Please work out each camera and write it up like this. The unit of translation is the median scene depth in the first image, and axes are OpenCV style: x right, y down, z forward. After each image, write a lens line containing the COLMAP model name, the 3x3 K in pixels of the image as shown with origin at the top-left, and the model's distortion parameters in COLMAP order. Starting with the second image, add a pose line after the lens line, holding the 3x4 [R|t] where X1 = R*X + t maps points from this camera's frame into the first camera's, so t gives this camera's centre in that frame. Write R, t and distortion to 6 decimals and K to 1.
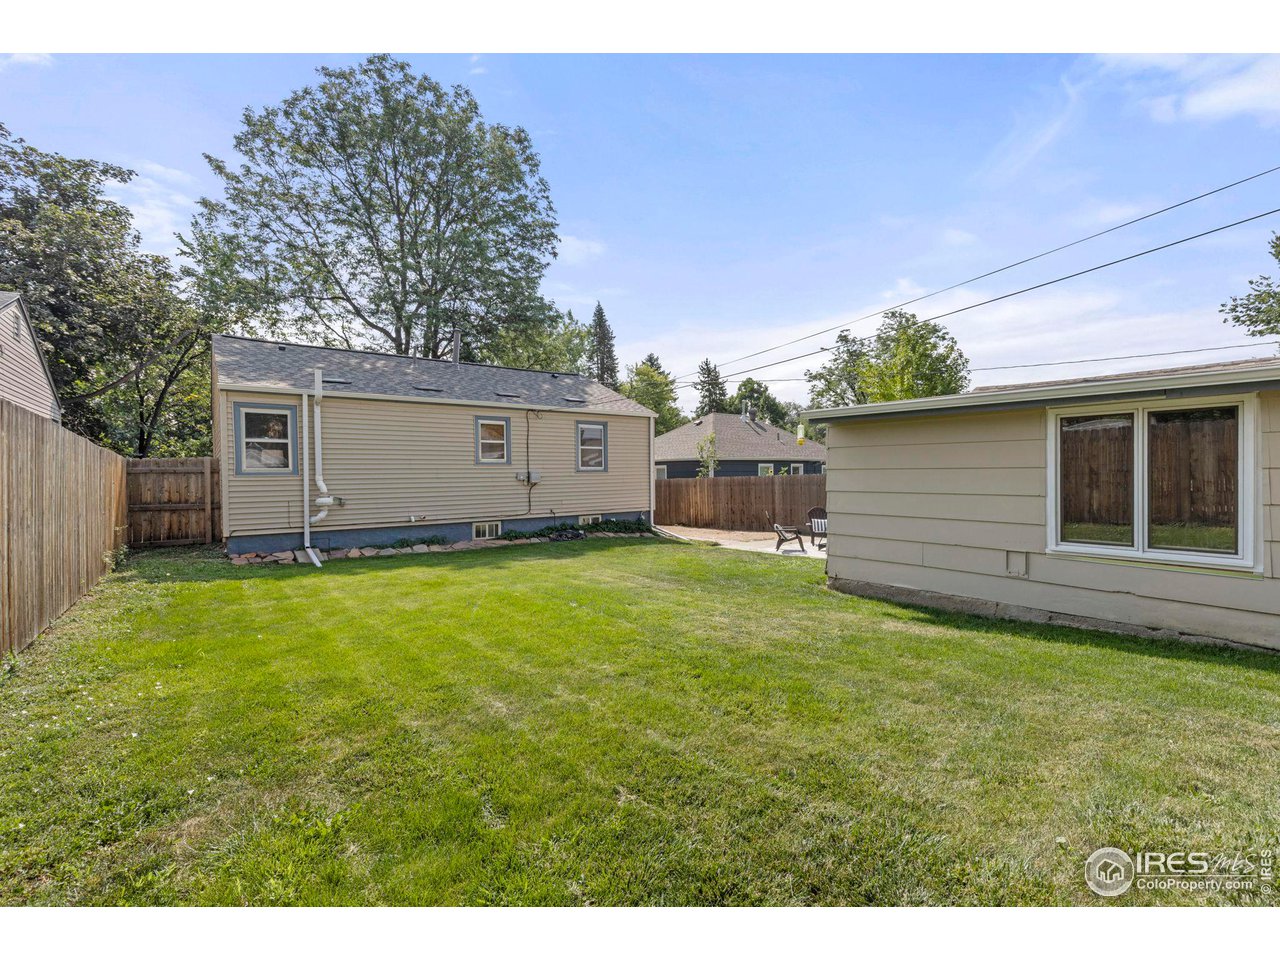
lens RADIAL K [[571.8, 0, 640.0], [0, 571.8, 480.0], [0, 0, 1]] dist [0.000215, -0.000043]
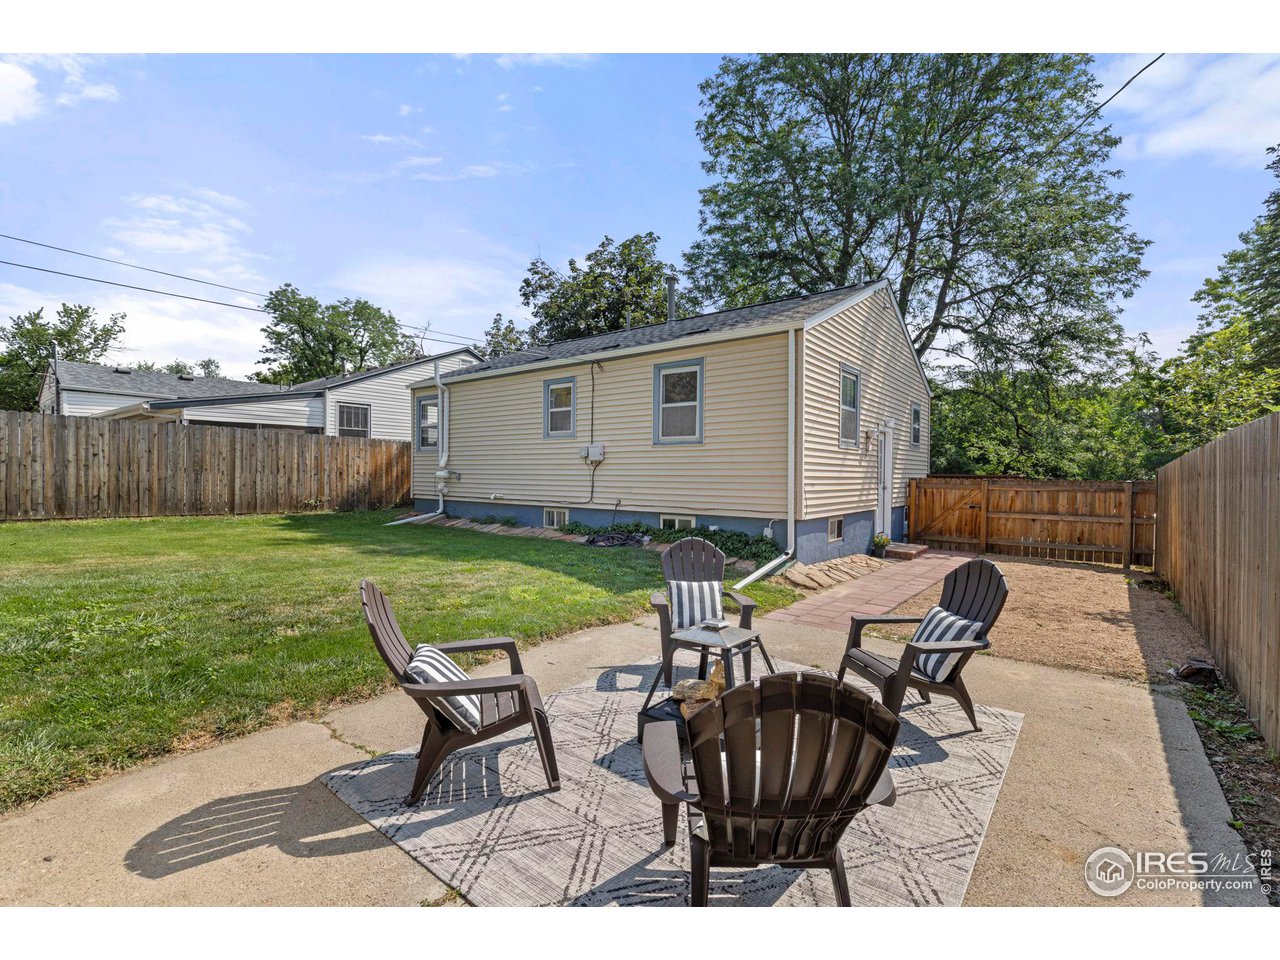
lens RADIAL K [[571.8, 0, 640.0], [0, 571.8, 480.0], [0, 0, 1]] dist [0.000215, -0.000043]
pose [[0.247553, 0.021816, -0.968629, 0.543360], [-0.021865, 0.999618, 0.016926, 0.015552], [0.968628, 0.016989, 0.247936, 0.877835]]
